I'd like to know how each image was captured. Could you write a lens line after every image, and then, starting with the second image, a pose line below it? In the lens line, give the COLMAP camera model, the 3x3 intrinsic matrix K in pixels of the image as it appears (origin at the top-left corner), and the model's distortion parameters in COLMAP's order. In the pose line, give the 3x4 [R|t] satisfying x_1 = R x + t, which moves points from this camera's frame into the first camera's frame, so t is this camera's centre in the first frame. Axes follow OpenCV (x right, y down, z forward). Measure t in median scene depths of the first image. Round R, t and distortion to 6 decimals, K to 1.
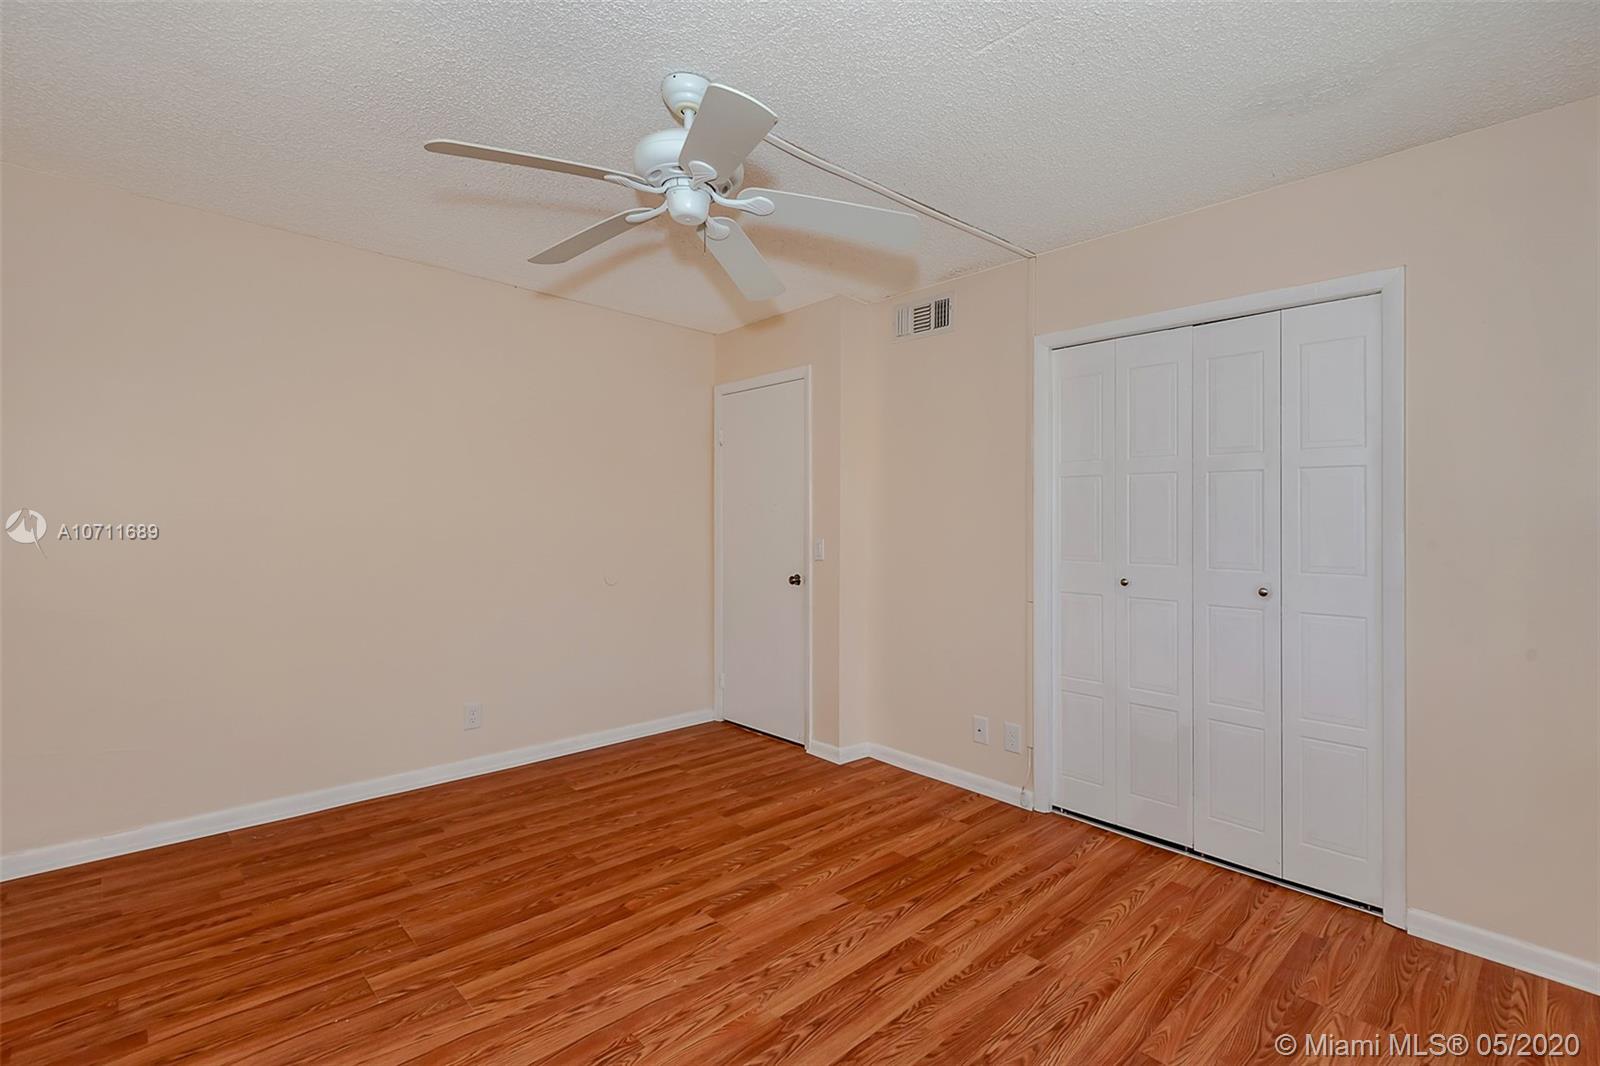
lens RADIAL K [[739.6, 0, 822.8], [0, 739.6, 524.7], [0, 0, 1]] dist [0.047355, -0.026399]
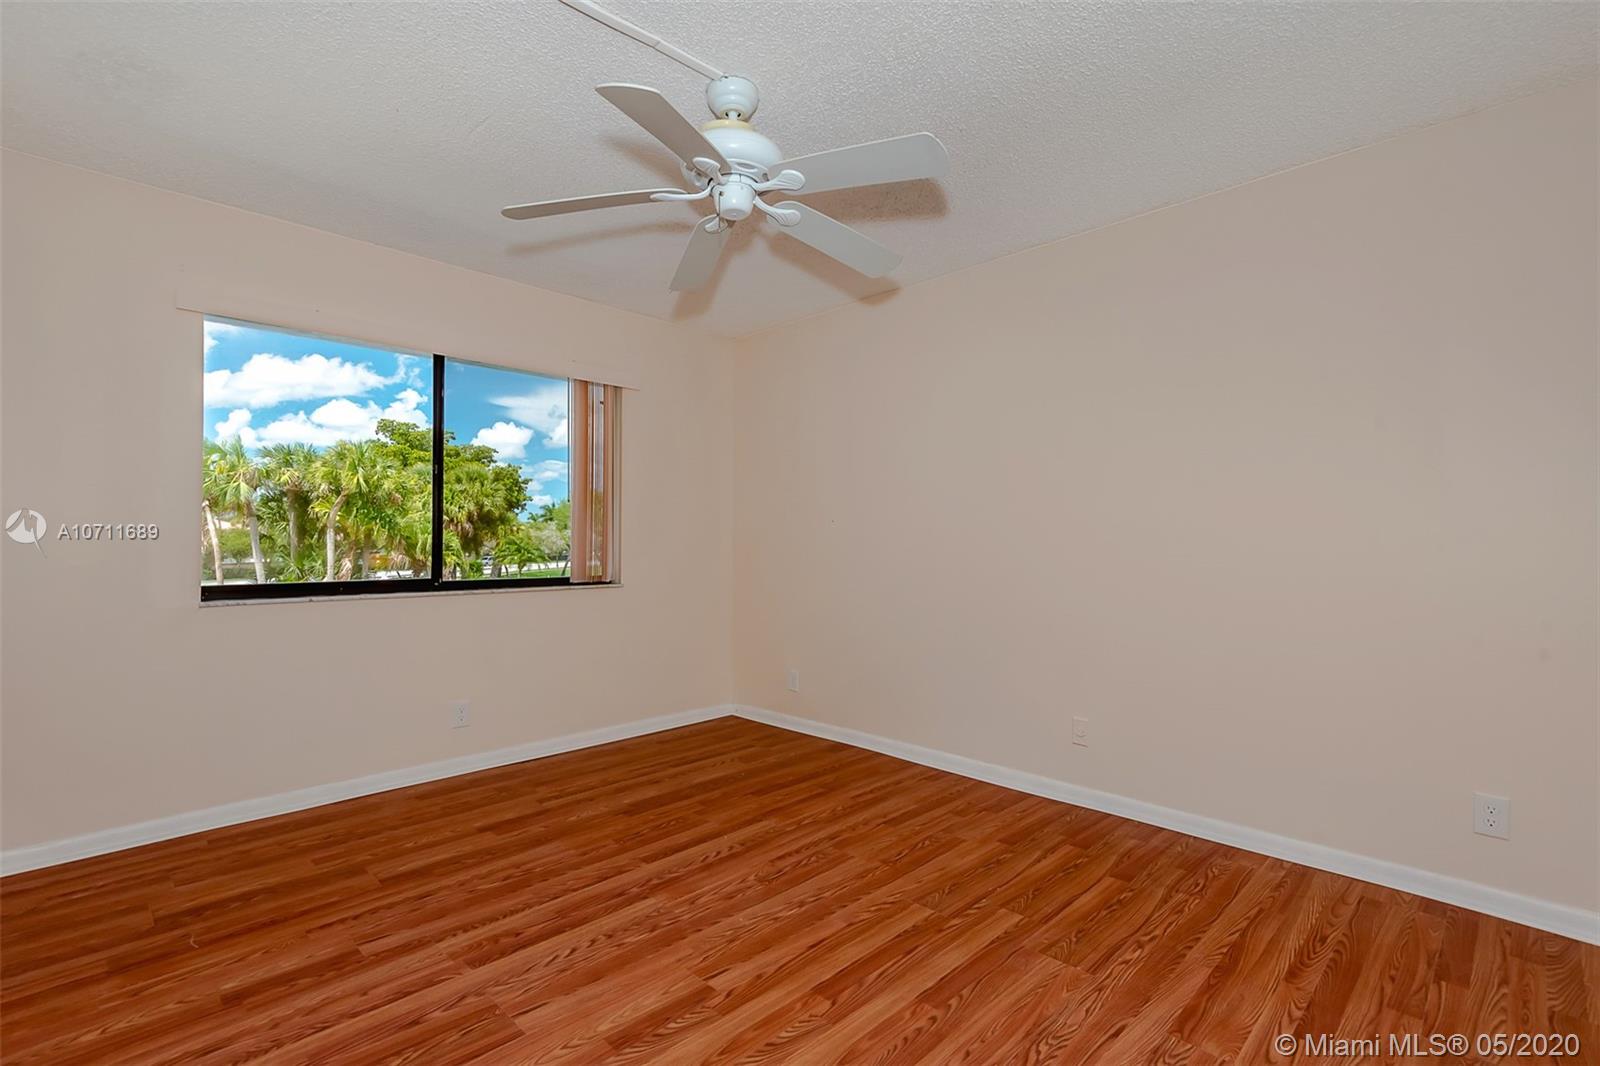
lens RADIAL K [[739.6, 0, 822.8], [0, 739.6, 524.7], [0, 0, 1]] dist [0.047355, -0.026399]
pose [[-0.999233, -0.015002, -0.036170, -0.249158], [-0.014062, 0.999560, -0.026116, 0.064397], [0.036545, -0.025587, -0.999004, 1.951728]]
